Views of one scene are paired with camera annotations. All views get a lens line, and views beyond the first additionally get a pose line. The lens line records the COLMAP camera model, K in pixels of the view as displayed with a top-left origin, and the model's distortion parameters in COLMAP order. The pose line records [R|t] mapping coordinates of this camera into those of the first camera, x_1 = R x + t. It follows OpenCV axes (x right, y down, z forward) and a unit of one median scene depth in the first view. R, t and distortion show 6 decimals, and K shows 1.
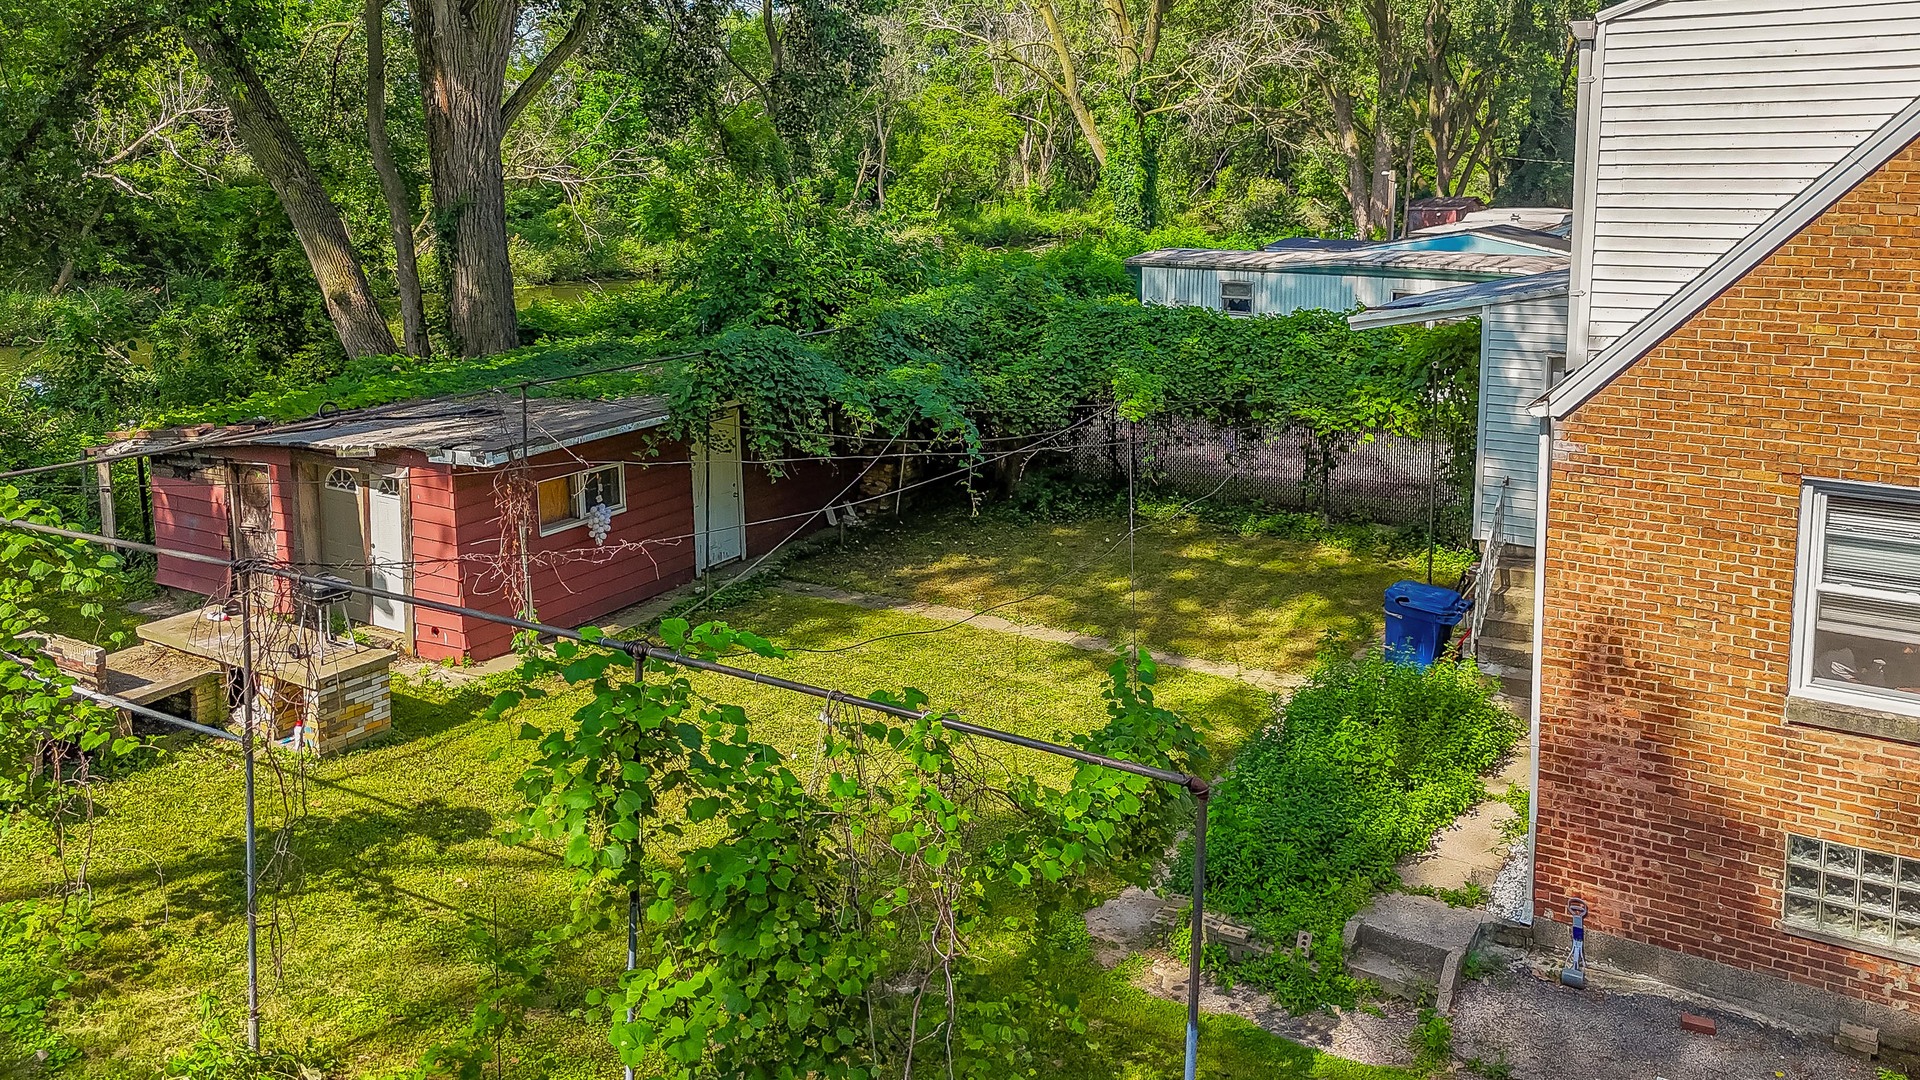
lens RADIAL K [[1487.9, 0, 958.0], [0, 1487.9, 561.8], [0, 0, 1]] dist [0.054185, -0.000693]
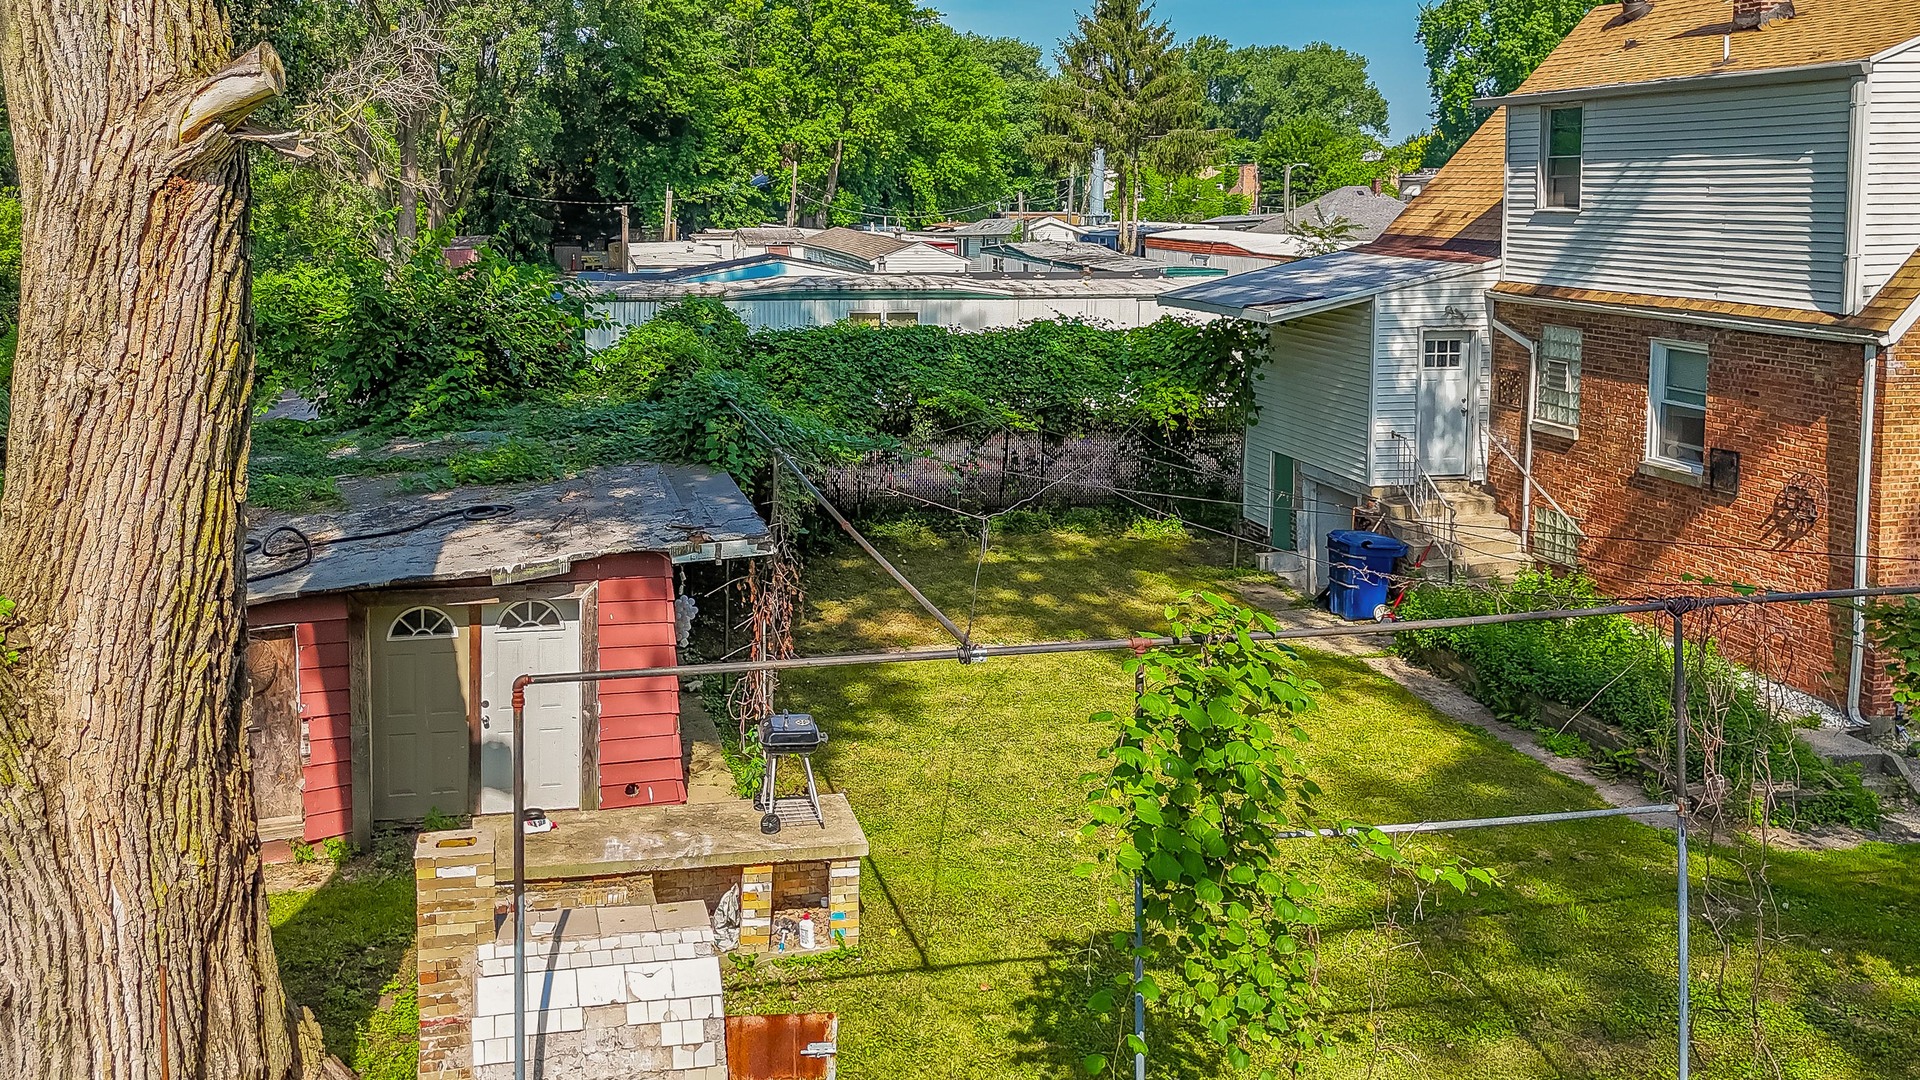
lens RADIAL K [[1449.4, 0, 960.0], [0, 1449.4, 540.0], [0, 0, 1]] dist [0.037694, -0.003052]
pose [[0.754141, -0.160206, 0.636872, -0.693466], [0.183557, 0.982557, 0.029808, -0.071871], [-0.630538, 0.094423, 0.770393, 0.322734]]
